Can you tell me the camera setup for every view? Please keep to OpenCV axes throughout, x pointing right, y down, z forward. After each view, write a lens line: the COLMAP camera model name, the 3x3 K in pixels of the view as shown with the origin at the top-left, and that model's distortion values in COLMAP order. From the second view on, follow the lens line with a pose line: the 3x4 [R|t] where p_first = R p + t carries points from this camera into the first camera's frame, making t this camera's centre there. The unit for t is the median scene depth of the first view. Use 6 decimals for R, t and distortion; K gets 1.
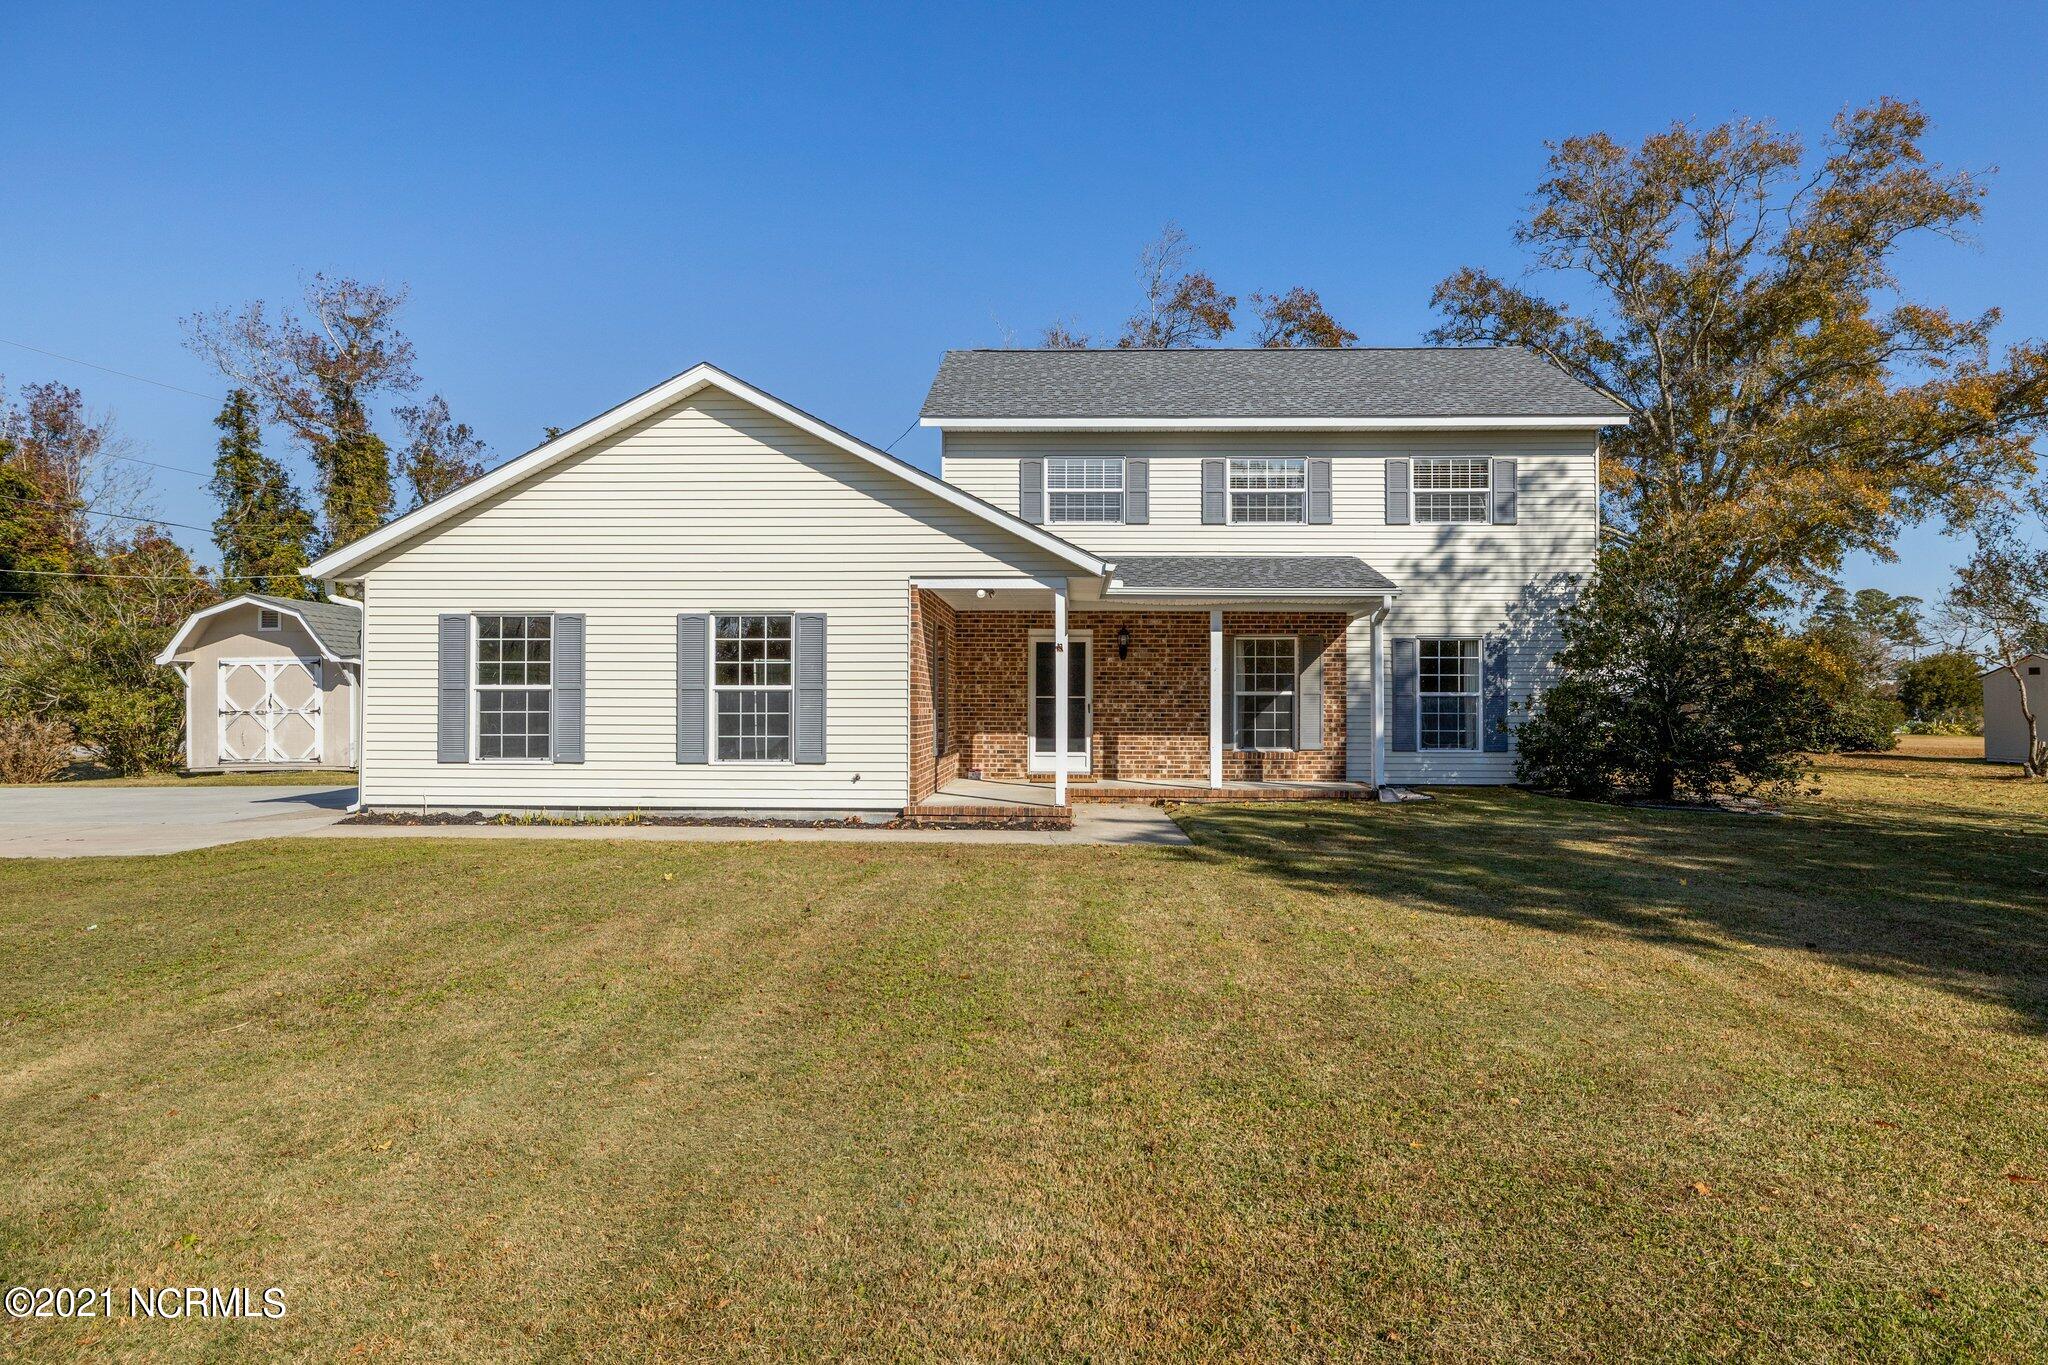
lens RADIAL K [[1248.3, 0, 1024.0], [0, 1248.3, 682.5], [0, 0, 1]] dist [0.003188, 0.001124]
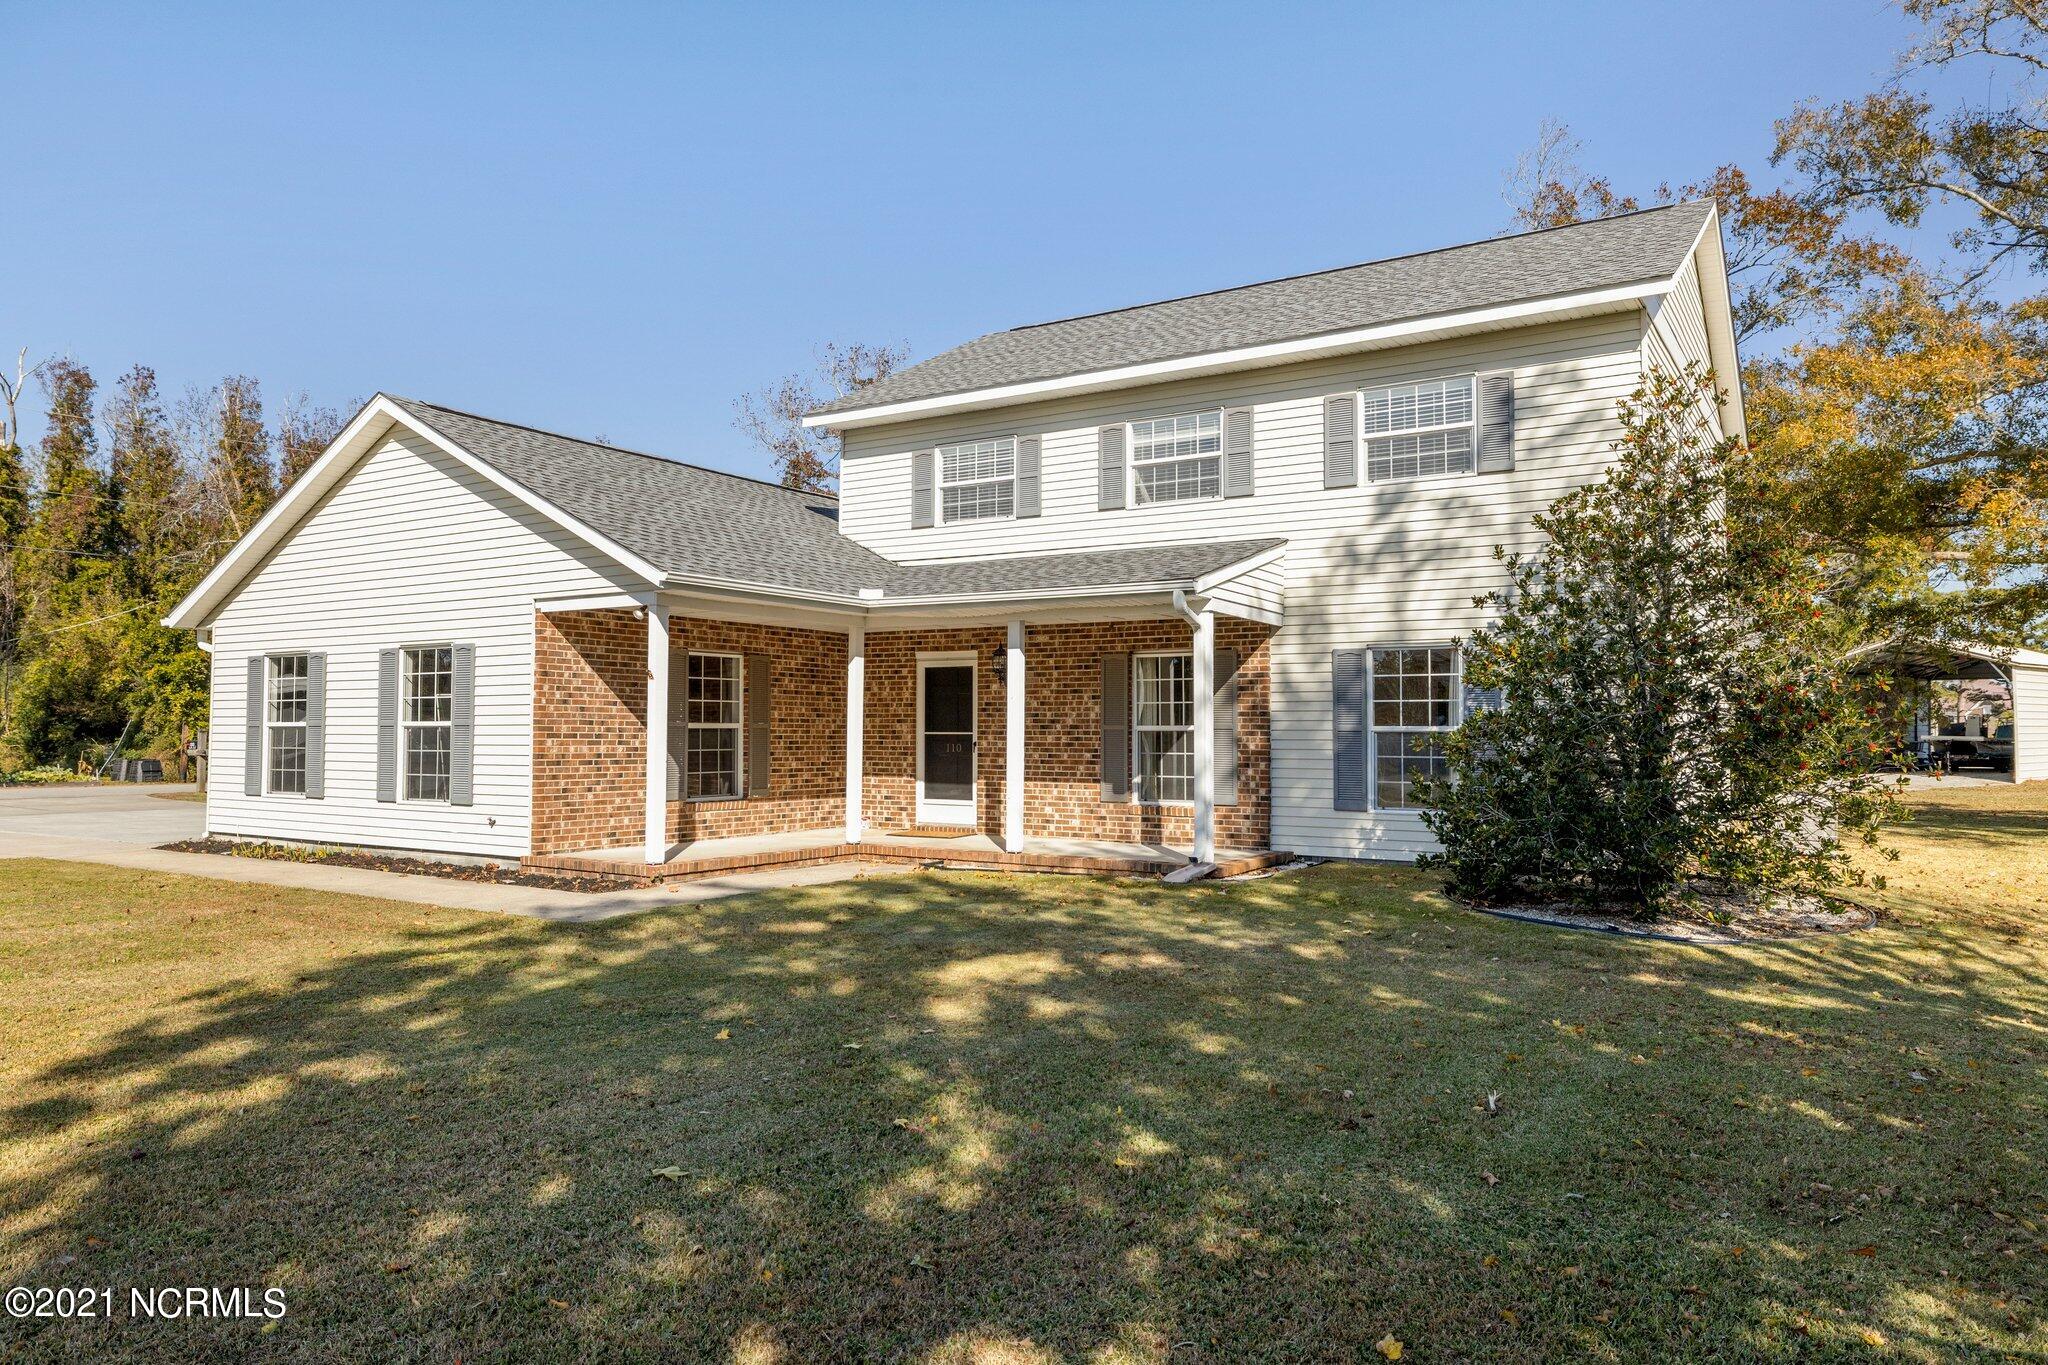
lens RADIAL K [[1343.4, 0, 1024.0], [0, 1343.4, 682.5], [0, 0, 1]] dist [0.001952, 0.000238]
pose [[0.864011, -0.019292, -0.503104, 0.523739], [0.006550, 0.999612, -0.027083, 0.002529], [0.503431, 0.020105, 0.863802, 0.256518]]
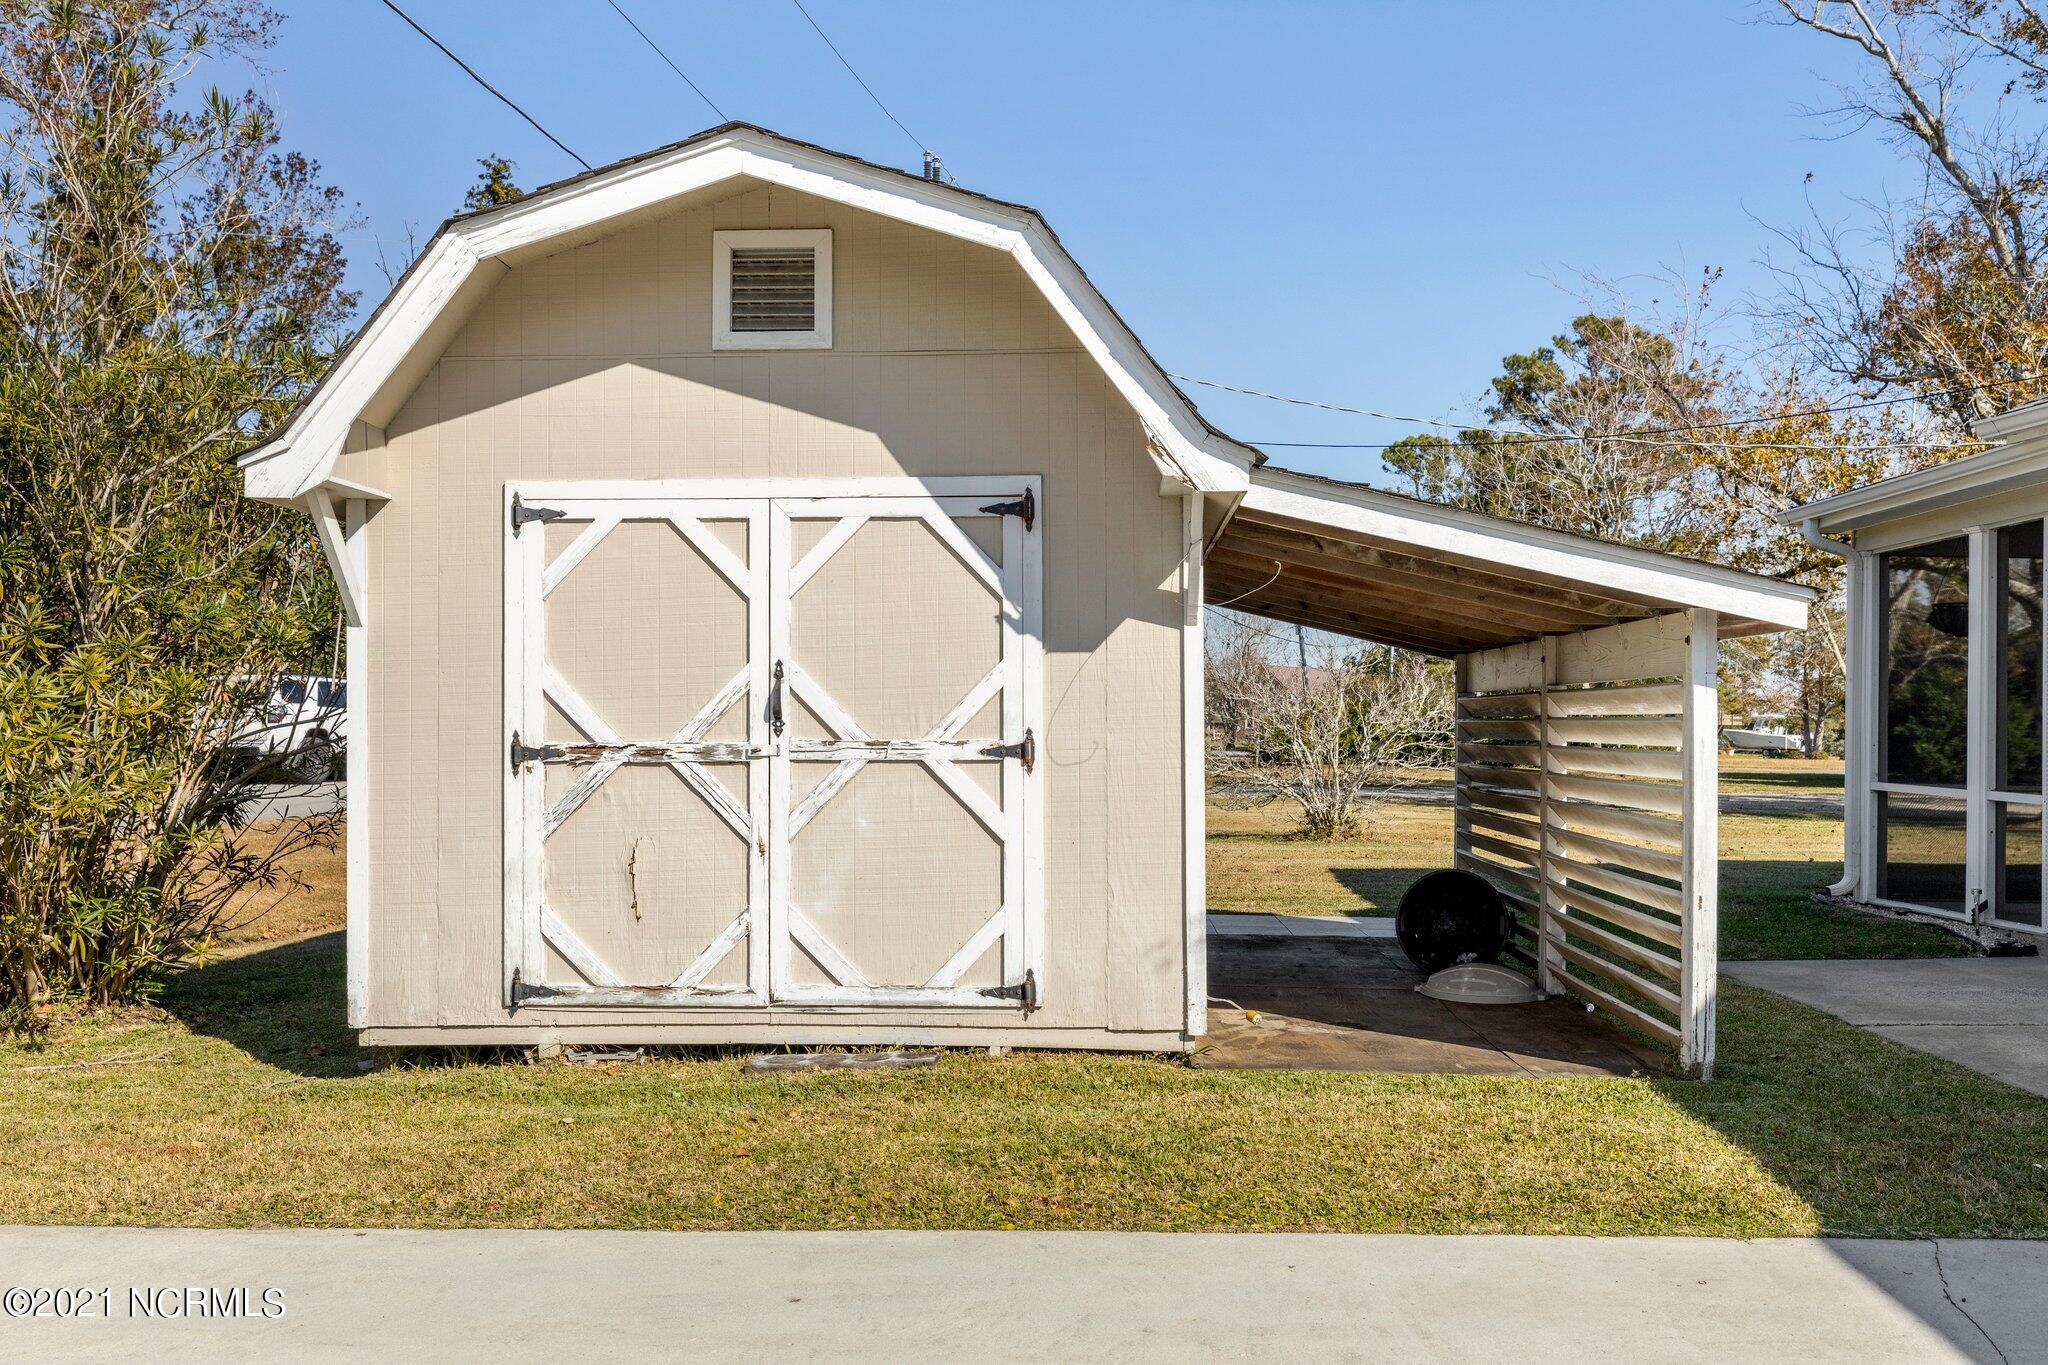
lens RADIAL K [[1966.7, 0, 1016.5], [0, 1966.7, 707.0], [0, 0, 1]] dist [0.011738, 0.007637]
pose [[0.999935, 0.009360, 0.006578, -0.682635], [-0.009453, 0.999853, 0.014326, 0.013717], [-0.006443, -0.014387, 0.999876, 0.825505]]
